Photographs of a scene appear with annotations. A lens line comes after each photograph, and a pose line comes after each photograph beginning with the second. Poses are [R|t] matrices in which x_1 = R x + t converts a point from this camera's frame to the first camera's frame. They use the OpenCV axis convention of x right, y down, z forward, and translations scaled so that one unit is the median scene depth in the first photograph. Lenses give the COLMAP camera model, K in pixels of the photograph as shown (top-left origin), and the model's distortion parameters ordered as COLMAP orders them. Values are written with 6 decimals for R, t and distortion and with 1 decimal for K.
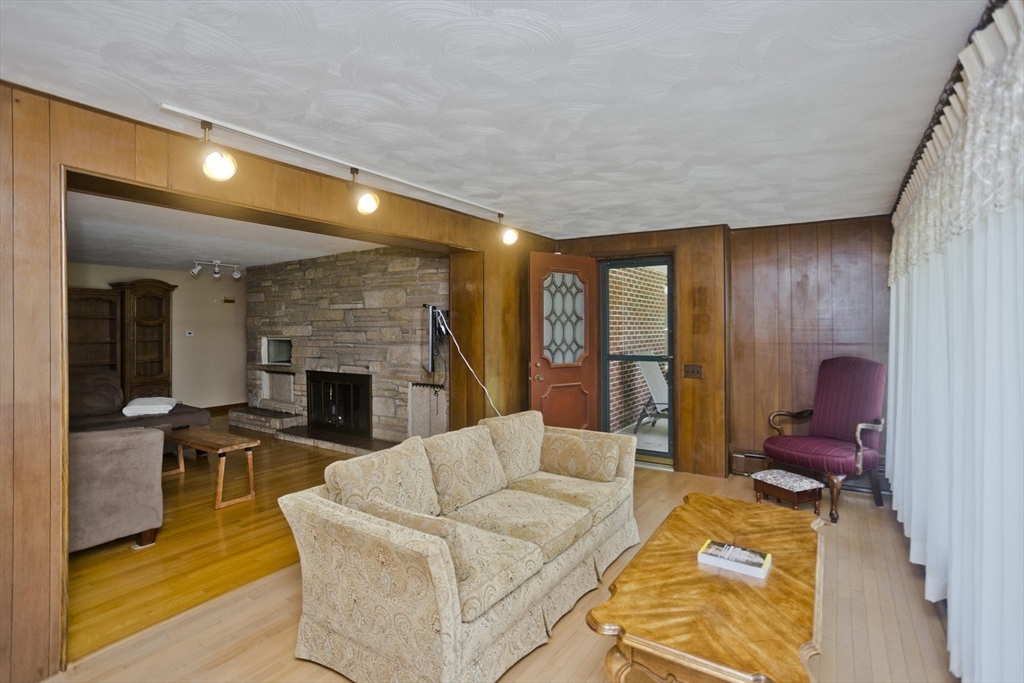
lens RADIAL K [[526.0, 0, 508.6], [0, 526.0, 323.3], [0, 0, 1]] dist [-0.025465, 0.001055]
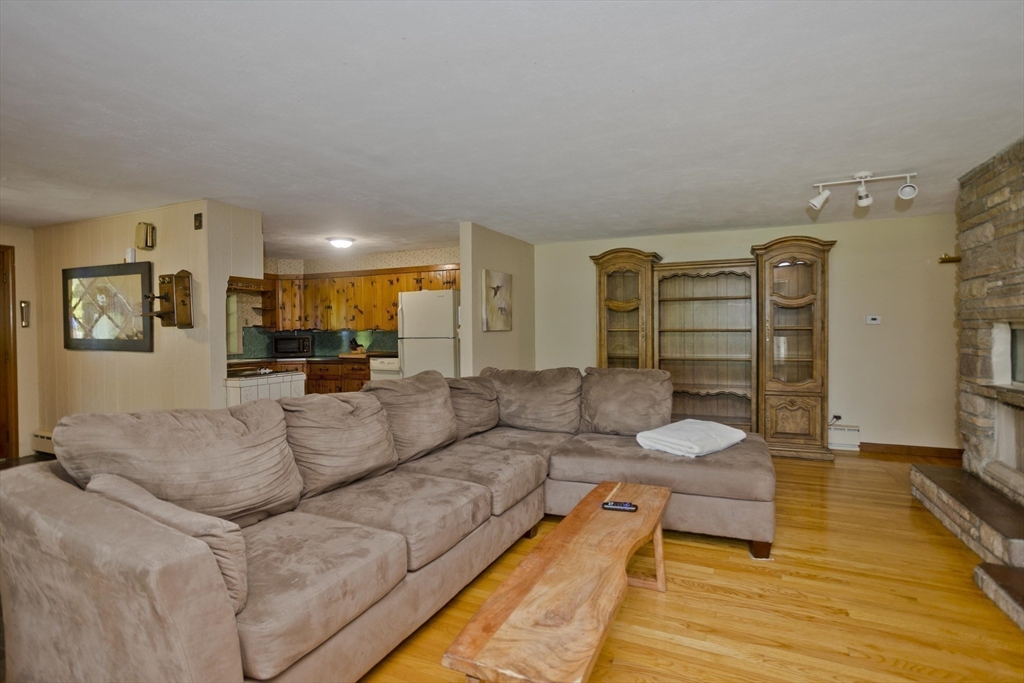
lens RADIAL K [[506.9, 0, 517.0], [0, 506.9, 330.2], [0, 0, 1]] dist [-0.027360, 0.028199]
pose [[0.194487, 0.008328, -0.980870, -0.141423], [0.011175, 0.999880, 0.010705, 0.026149], [0.980841, -0.013043, 0.194371, 0.579689]]
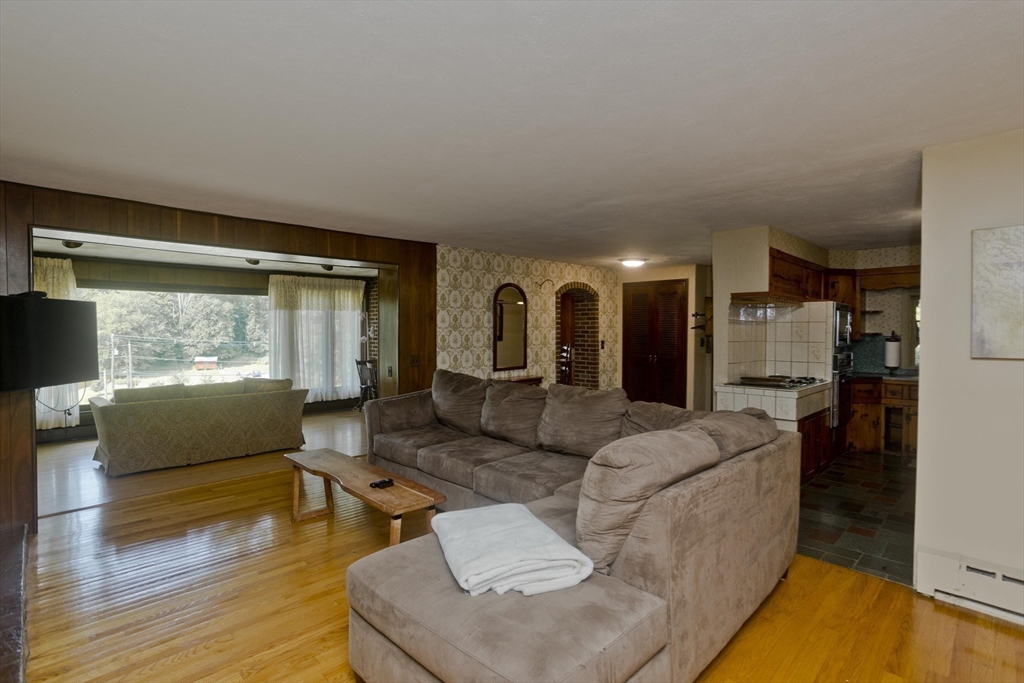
lens RADIAL K [[503.6, 0, 512.0], [0, 503.6, 341.5], [0, 0, 1]] dist [0.000176, 0.000283]
pose [[-0.988226, 0.001069, 0.152998, -0.625402], [0.005018, 0.999664, 0.025425, 0.008358], [-0.152919, 0.025893, -0.987899, 1.119829]]
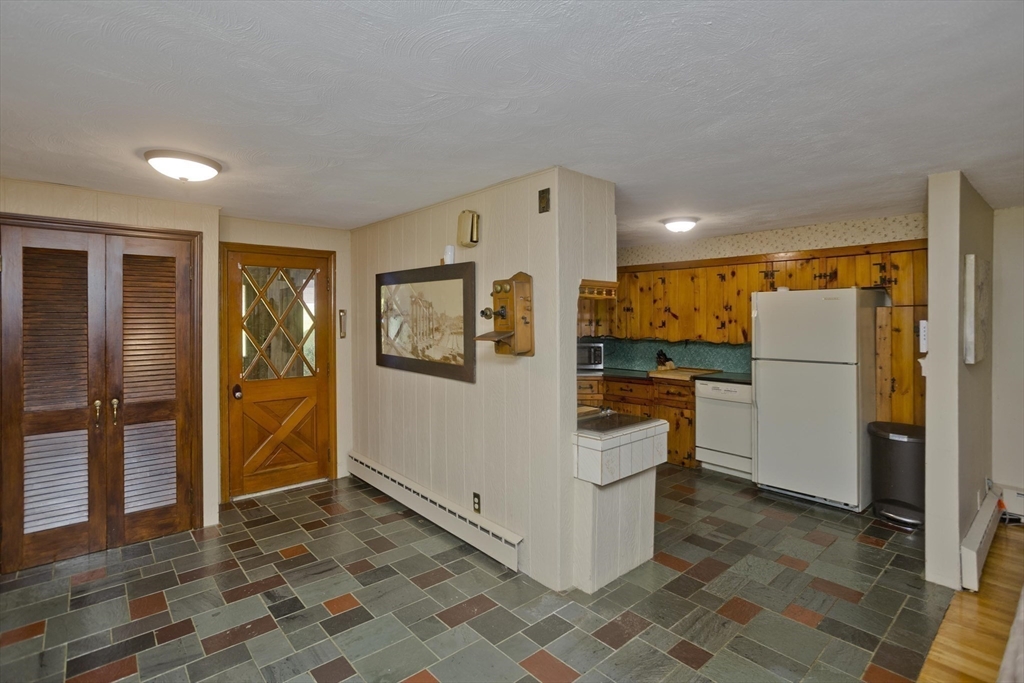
lens RADIAL K [[511.6, 0, 504.8], [0, 511.6, 311.7], [0, 0, 1]] dist [-0.062993, 0.037698]
pose [[-0.236451, -0.004031, -0.971635, -0.395960], [0.003299, 0.999982, -0.004951, -0.009495], [0.971638, -0.004376, -0.236434, 0.391443]]
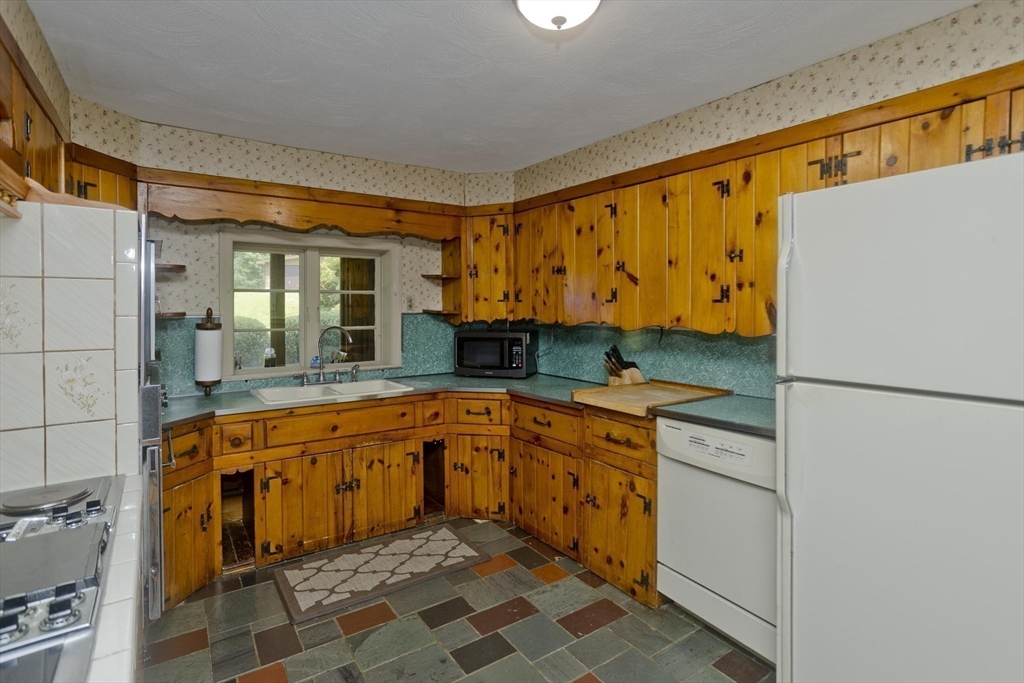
lens RADIAL K [[511.6, 0, 504.8], [0, 511.6, 311.7], [0, 0, 1]] dist [-0.062993, 0.037698]
pose [[-0.347374, 0.021341, -0.937484, -0.840349], [0.007136, 0.999772, 0.020115, 0.011762], [0.937700, 0.000298, -0.347447, 0.509352]]
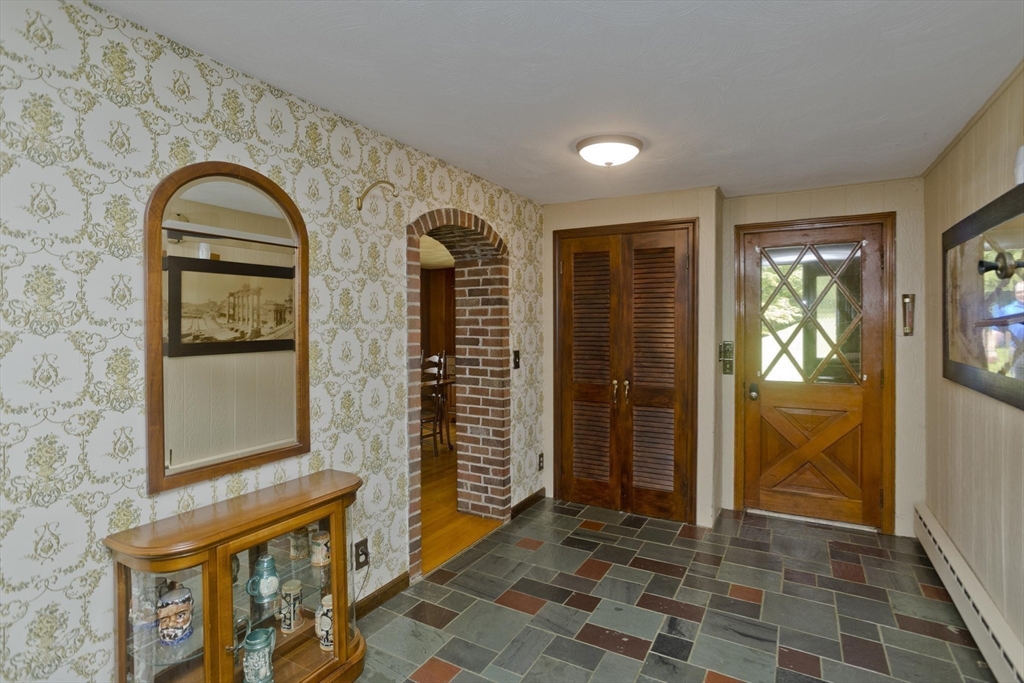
lens RADIAL K [[506.9, 0, 517.0], [0, 506.9, 330.2], [0, 0, 1]] dist [-0.027360, 0.028199]
pose [[-0.994210, 0.008442, -0.107120, -0.596382], [0.007028, 0.999883, 0.013565, 0.008047], [0.107222, 0.012734, -0.994154, 0.442134]]
